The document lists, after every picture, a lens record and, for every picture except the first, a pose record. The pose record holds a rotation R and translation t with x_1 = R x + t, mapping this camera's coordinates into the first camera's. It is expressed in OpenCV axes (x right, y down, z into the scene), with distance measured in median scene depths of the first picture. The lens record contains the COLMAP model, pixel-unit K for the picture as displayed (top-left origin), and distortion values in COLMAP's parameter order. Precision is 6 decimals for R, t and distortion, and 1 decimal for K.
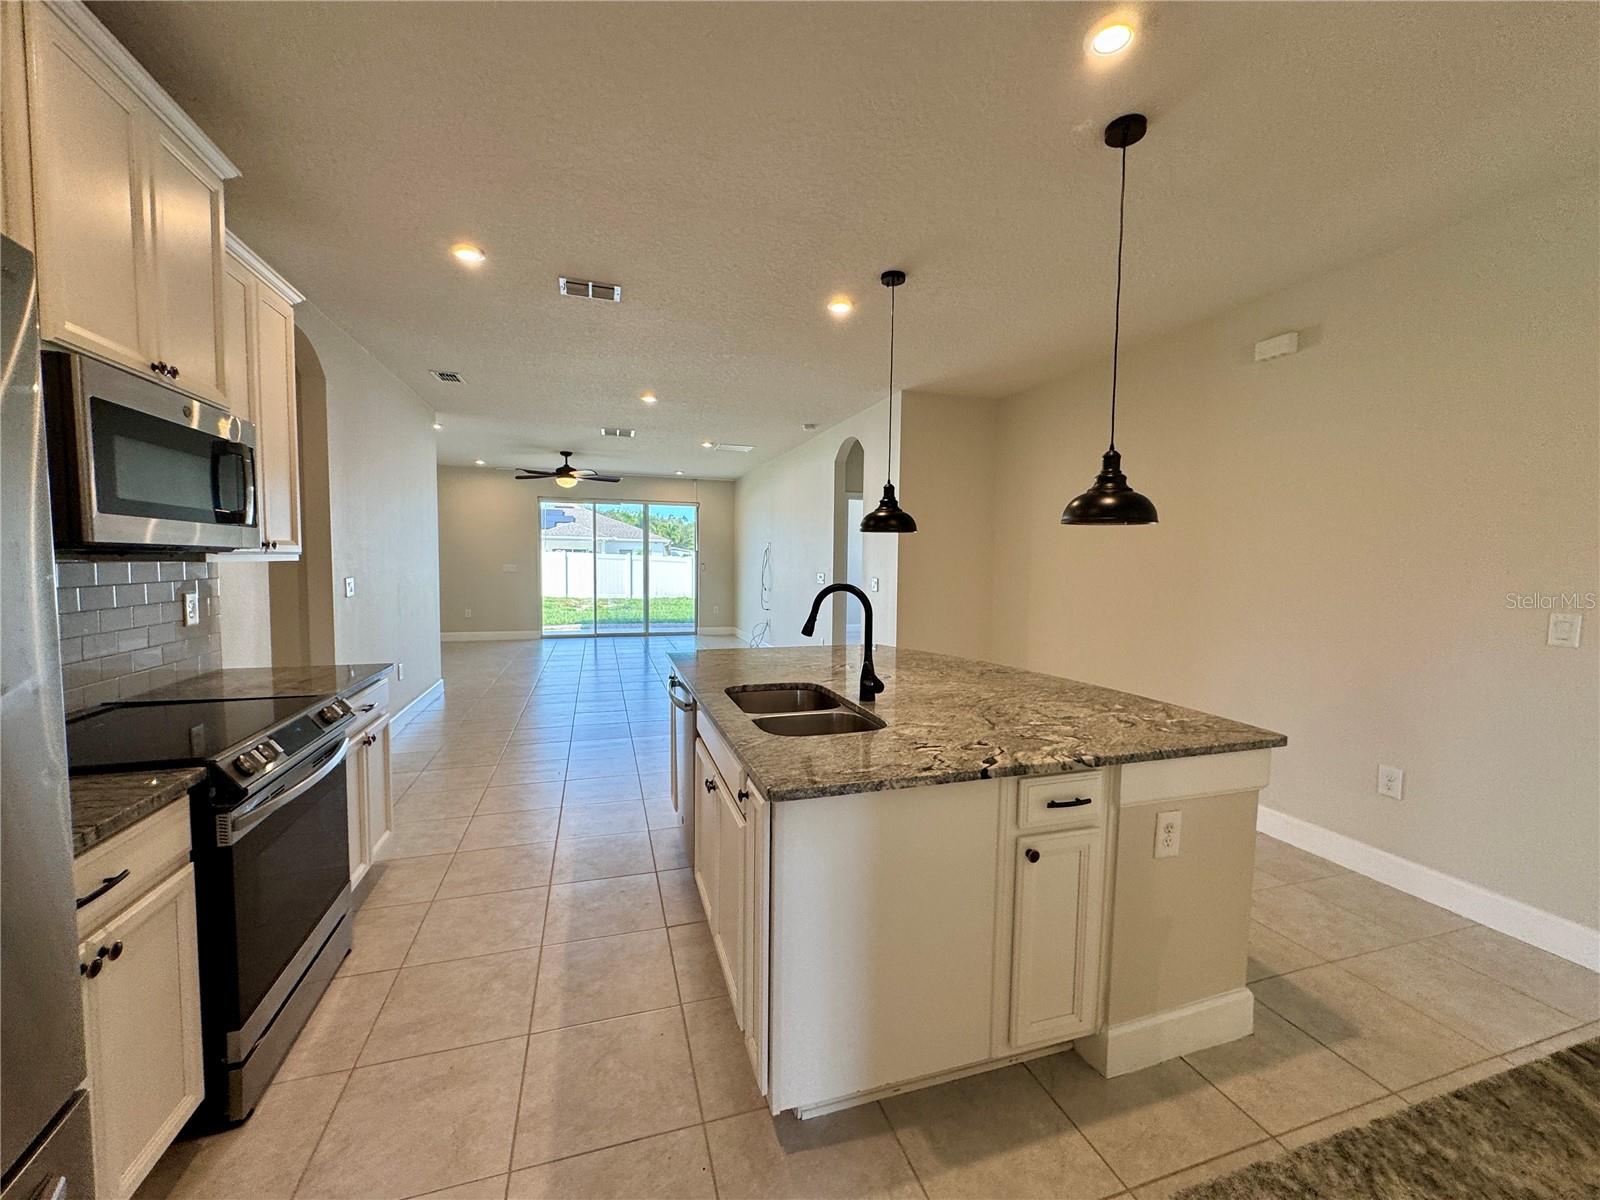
lens RADIAL K [[638.7, 0, 801.6], [0, 638.7, 599.7], [0, 0, 1]] dist [-0.003401, 0.001083]
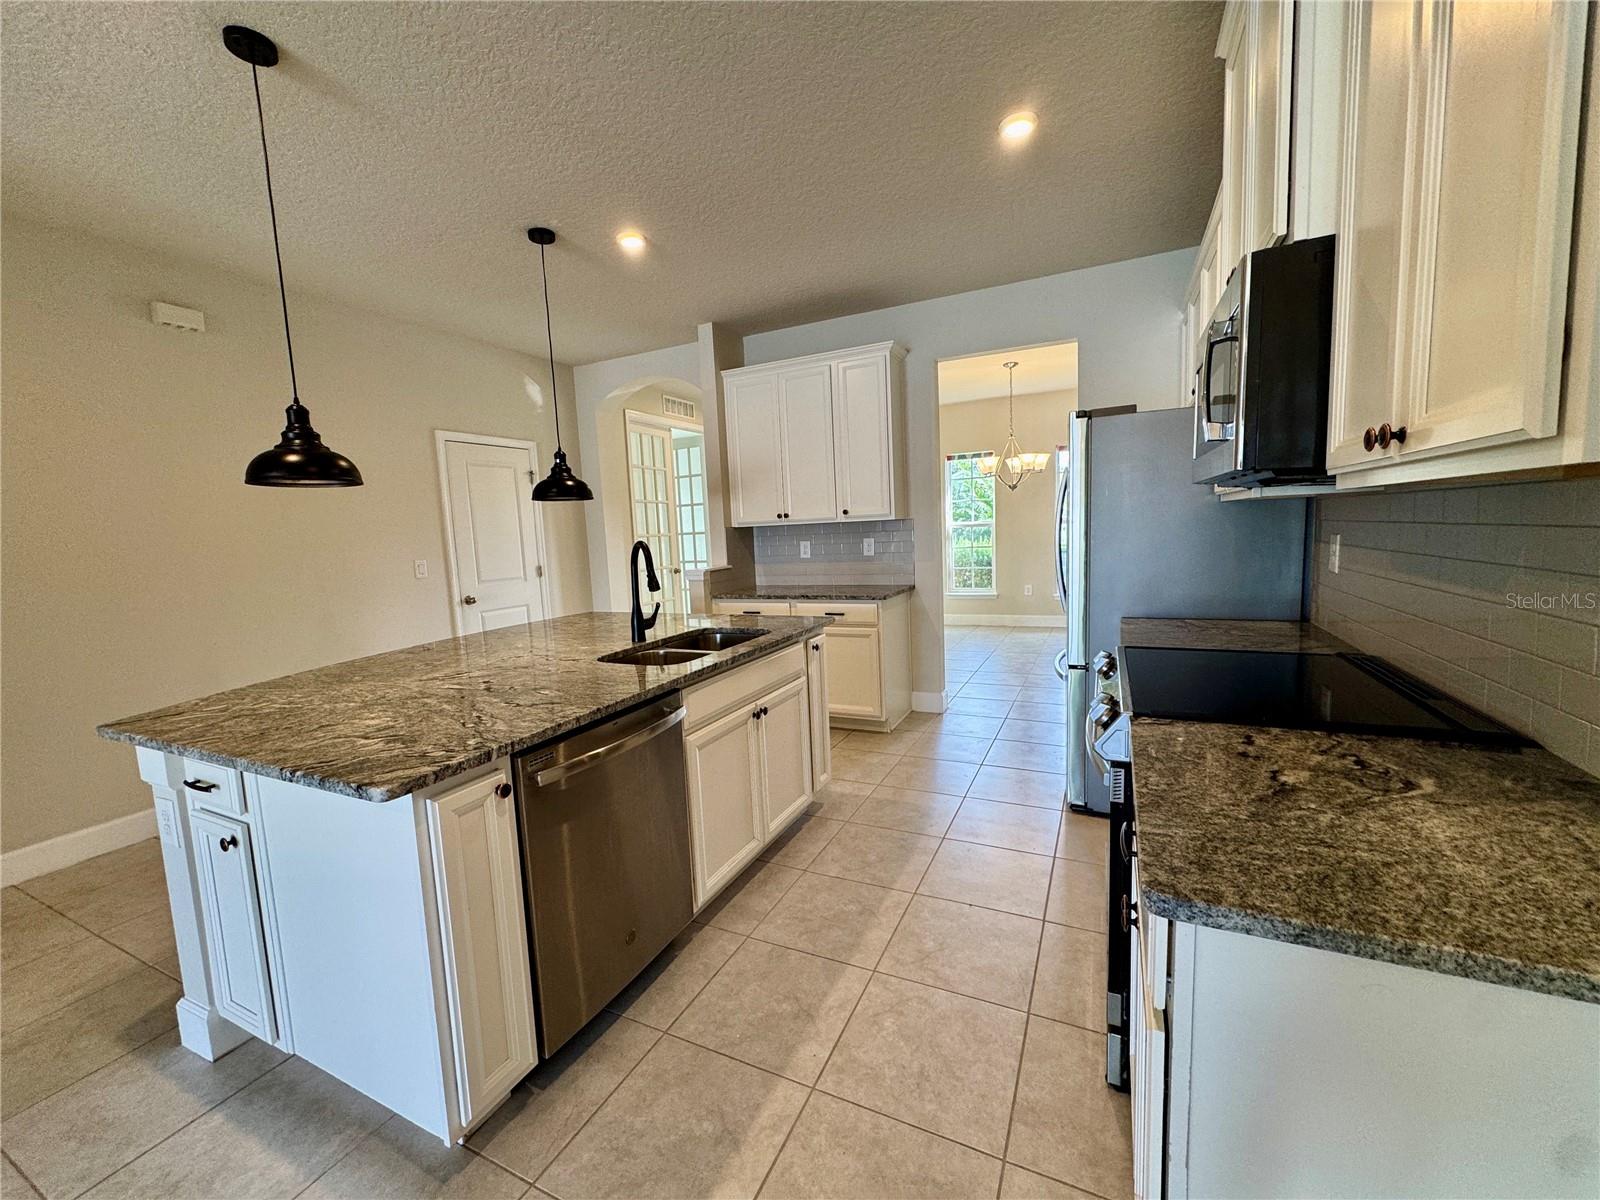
lens RADIAL K [[638.7, 0, 805.9], [0, 638.7, 597.0], [0, 0, 1]] dist [-0.003401, 0.001083]
pose [[-0.726583, -0.053712, 0.684976, -0.989335], [0.080859, 0.983327, 0.162878, -0.095758], [-0.682304, 0.173731, -0.710126, 1.742566]]
